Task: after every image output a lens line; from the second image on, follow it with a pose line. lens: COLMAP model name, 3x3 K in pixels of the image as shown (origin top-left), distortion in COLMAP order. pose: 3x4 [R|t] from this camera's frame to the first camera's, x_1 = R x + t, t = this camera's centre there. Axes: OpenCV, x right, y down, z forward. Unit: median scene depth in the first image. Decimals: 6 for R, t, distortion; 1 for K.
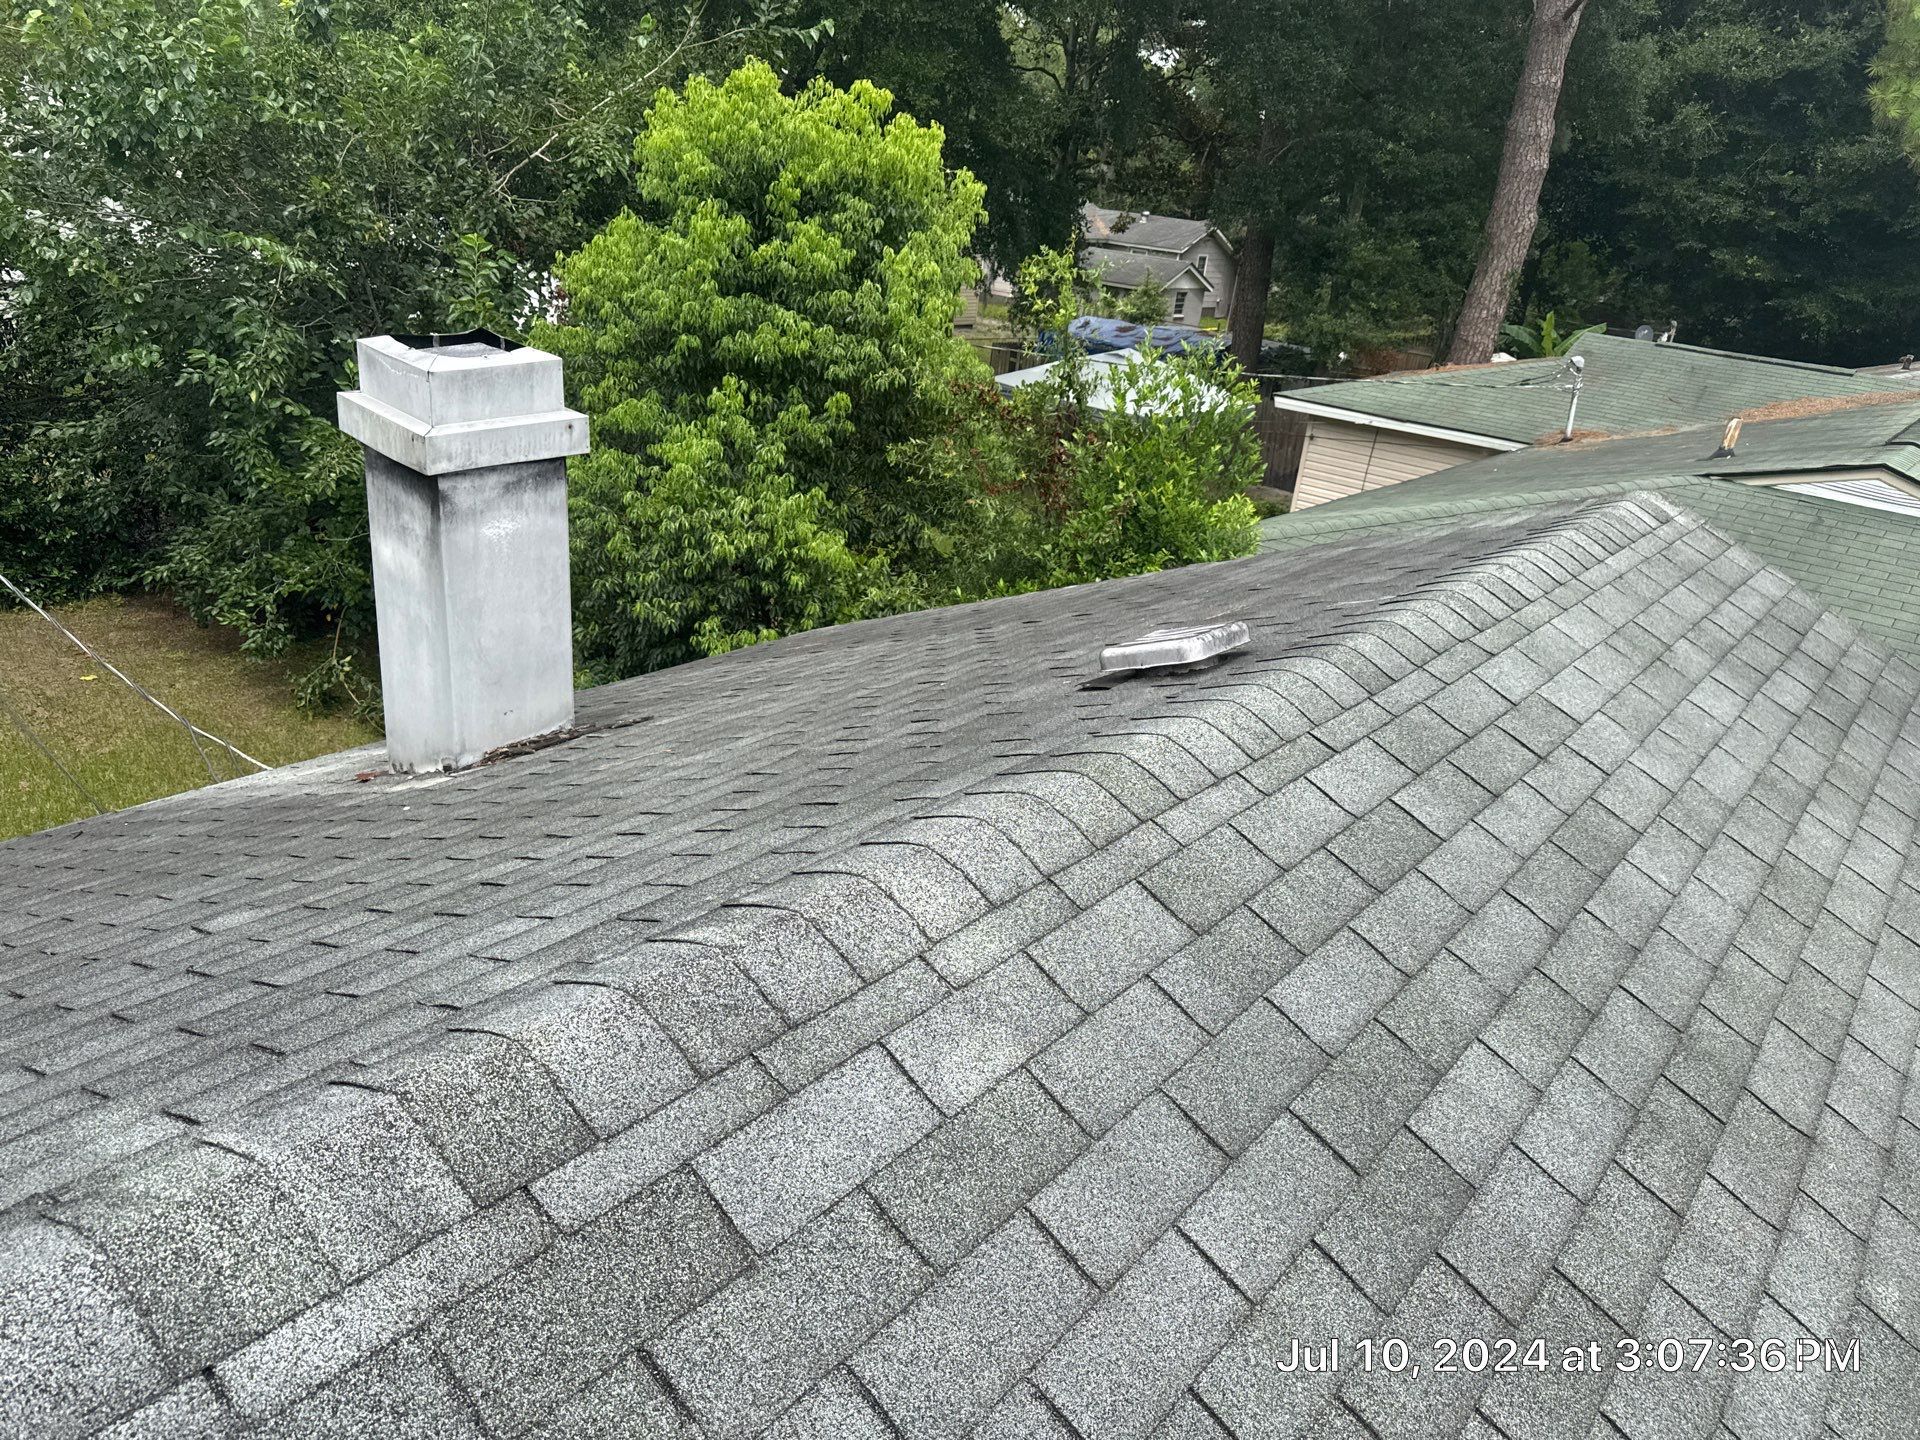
lens RADIAL K [[1355.6, 0, 964.2], [0, 1355.6, 709.5], [0, 0, 1]] dist [0.085462, -0.114543]
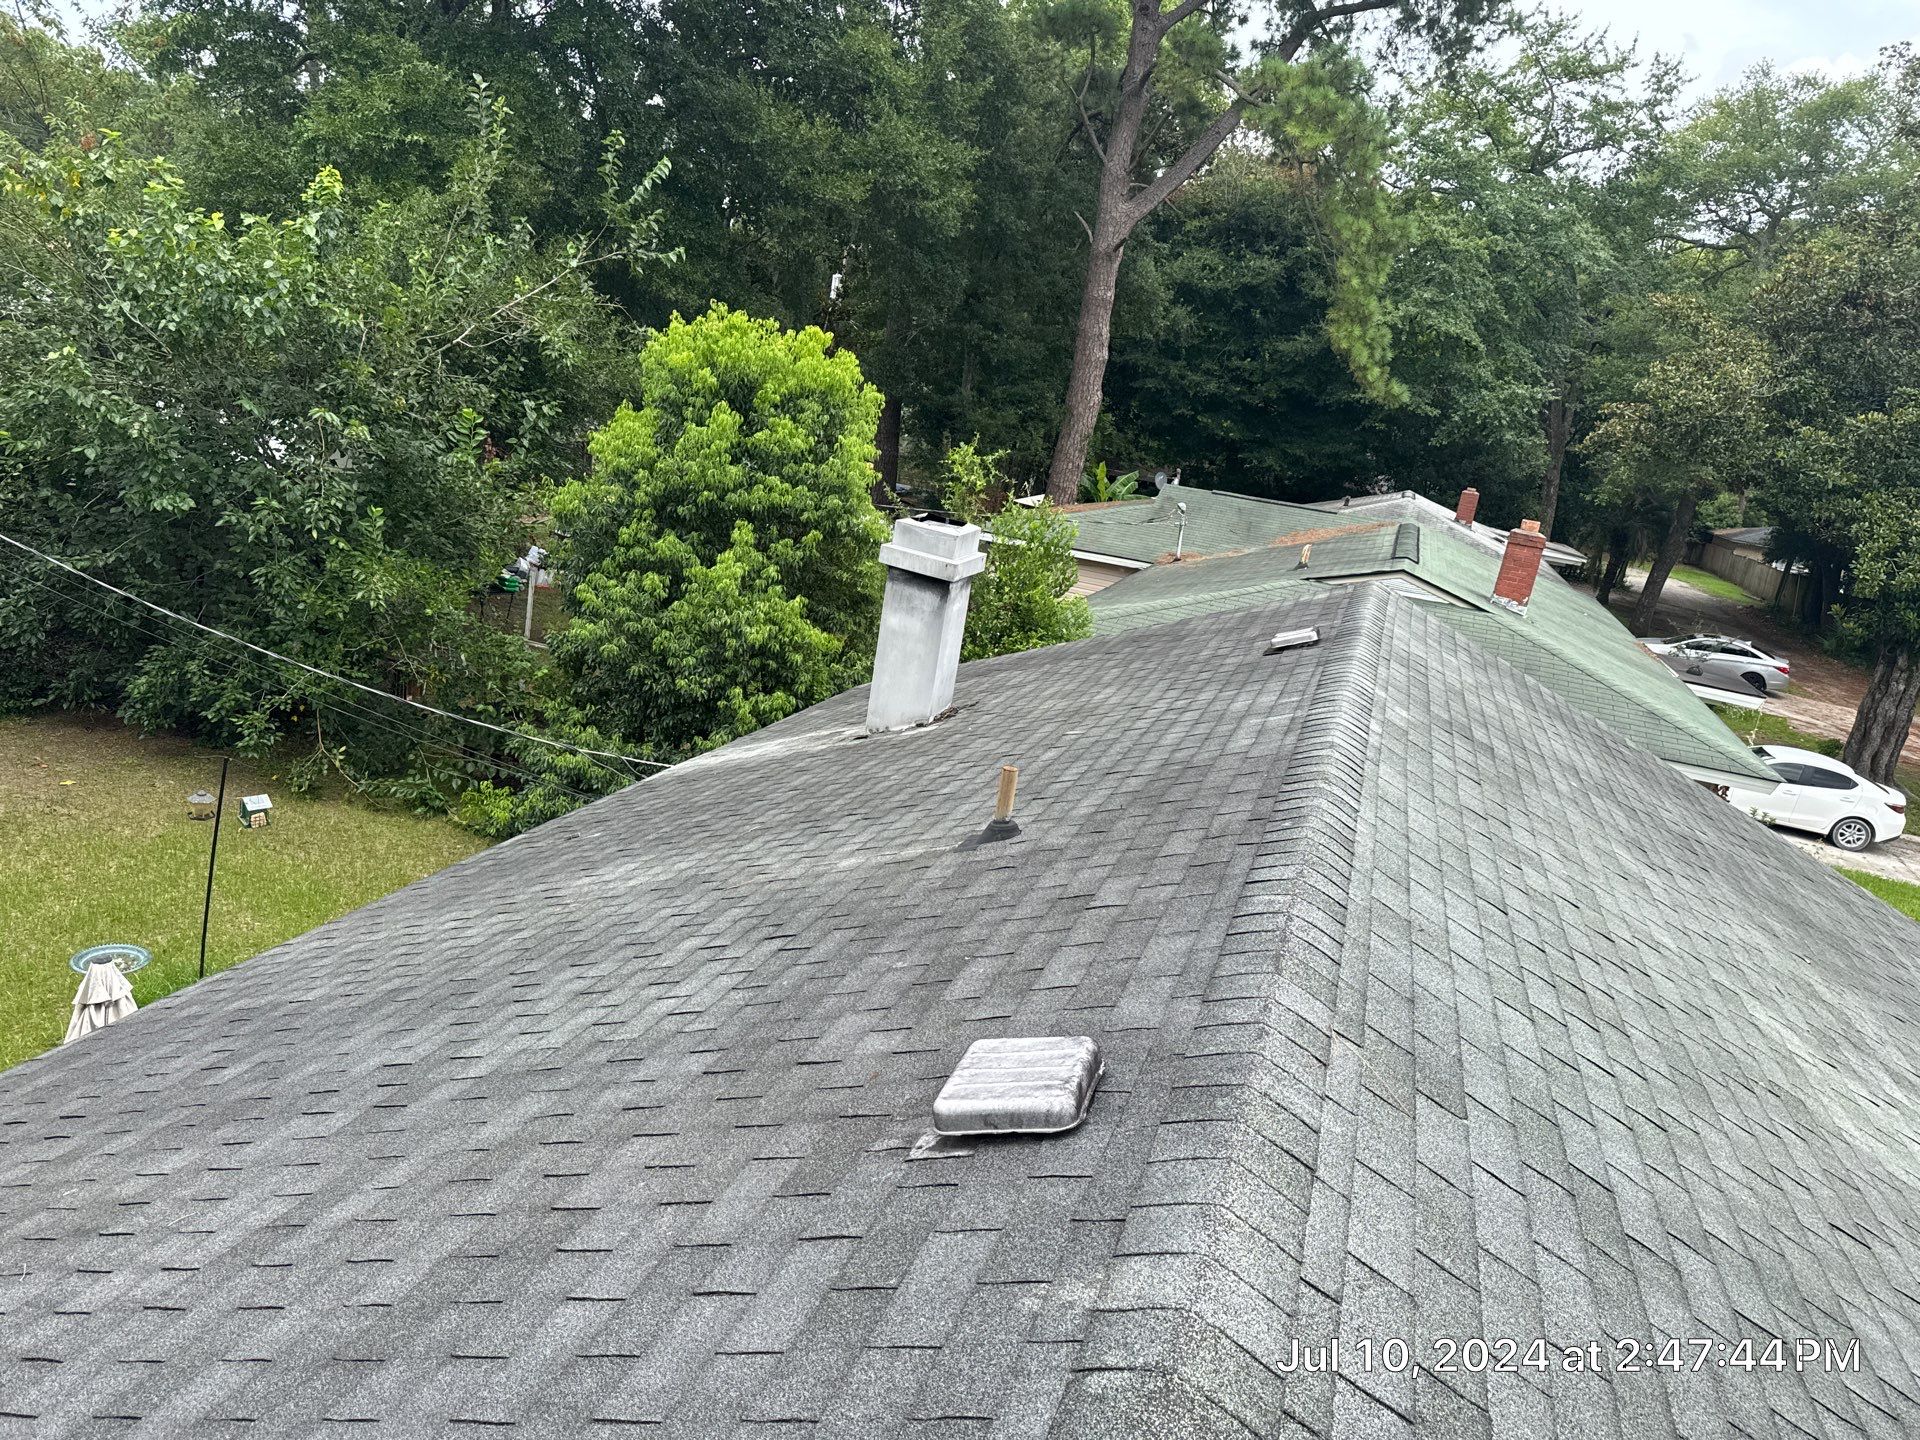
lens RADIAL K [[1355.6, 0, 964.2], [0, 1355.6, 709.5], [0, 0, 1]] dist [0.085462, -0.114543]
pose [[0.938396, -0.049410, 0.342010, -0.445132], [0.079255, 0.994116, -0.073839, 0.078503], [-0.336349, 0.096397, 0.936791, -0.402876]]
